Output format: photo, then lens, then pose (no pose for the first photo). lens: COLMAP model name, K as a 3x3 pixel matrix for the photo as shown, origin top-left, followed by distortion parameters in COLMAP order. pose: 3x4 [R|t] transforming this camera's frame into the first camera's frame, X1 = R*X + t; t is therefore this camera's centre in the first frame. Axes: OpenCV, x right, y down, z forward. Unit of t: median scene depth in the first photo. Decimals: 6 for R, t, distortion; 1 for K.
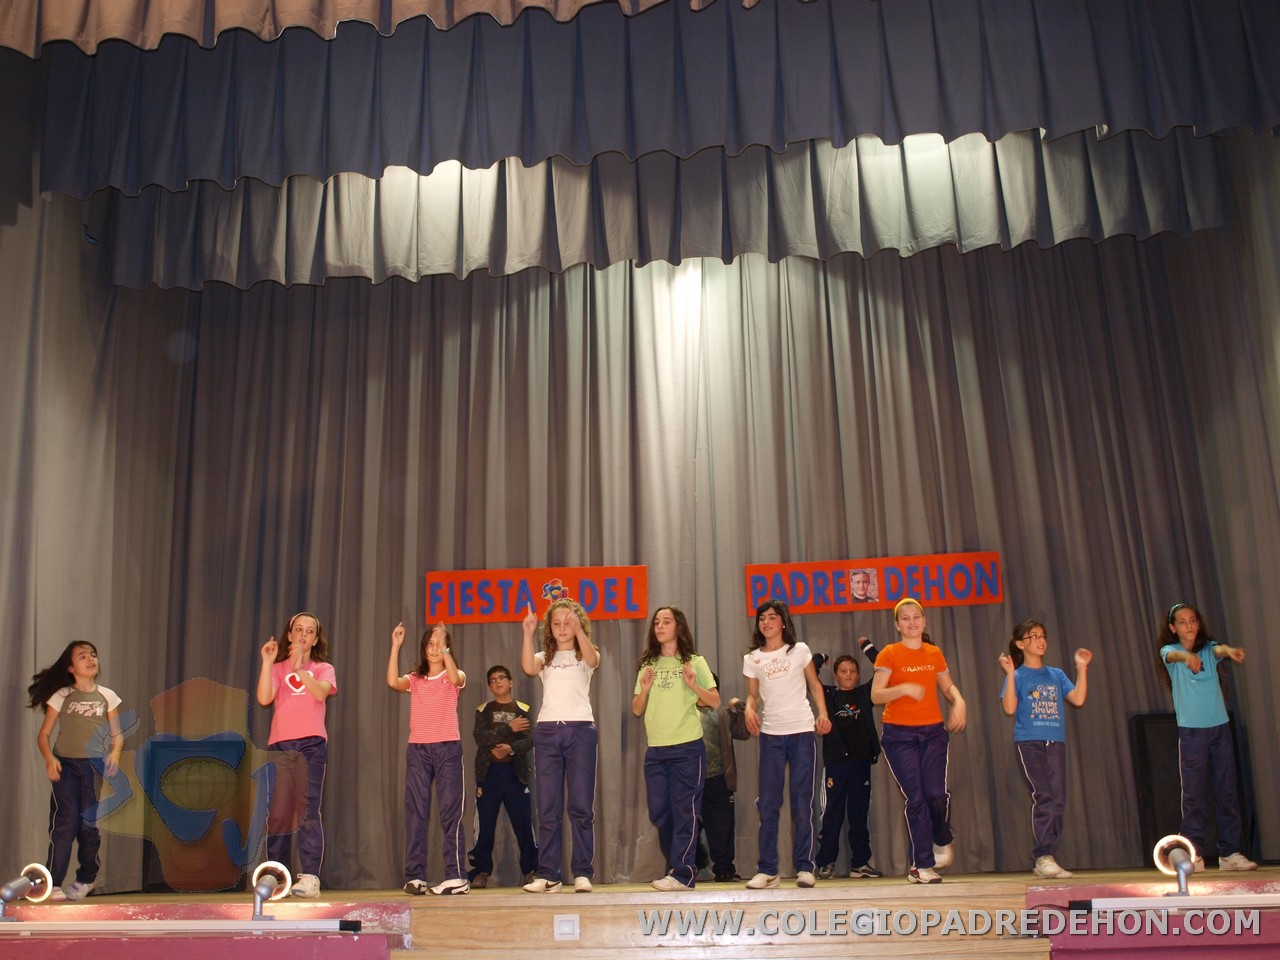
lens RADIAL K [[1456.8, 0, 617.4], [0, 1456.8, 478.9], [0, 0, 1]] dist [-0.082467, 0.044013]
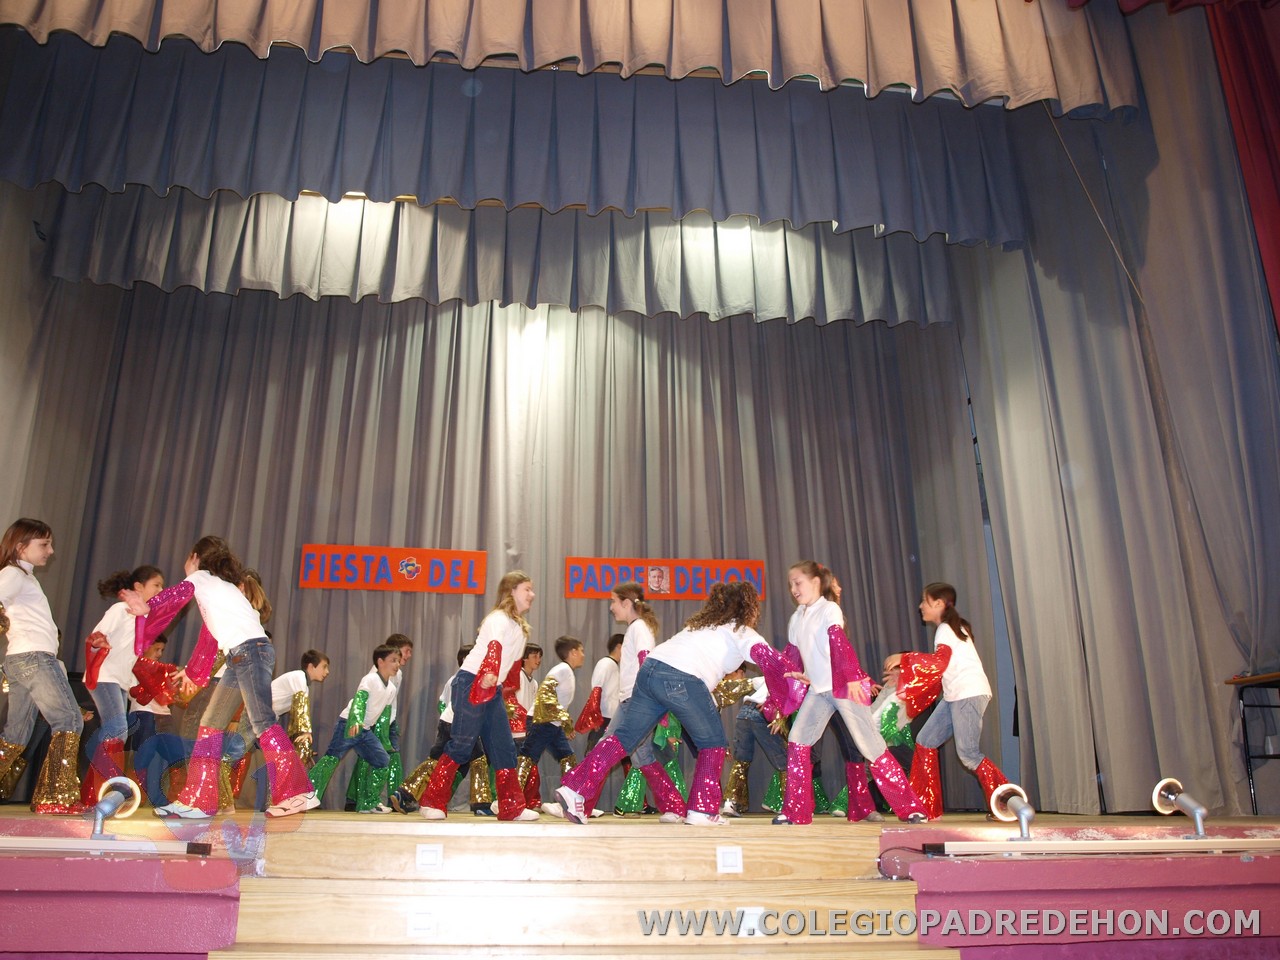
lens RADIAL K [[1032.6, 0, 621.5], [0, 1032.6, 486.1], [0, 0, 1]] dist [-0.107627, 0.066148]
pose [[0.982751, 0.080641, 0.166427, -0.018185], [-0.074529, 0.996306, -0.042659, 0.034828], [-0.169253, 0.029519, 0.985131, 0.128517]]
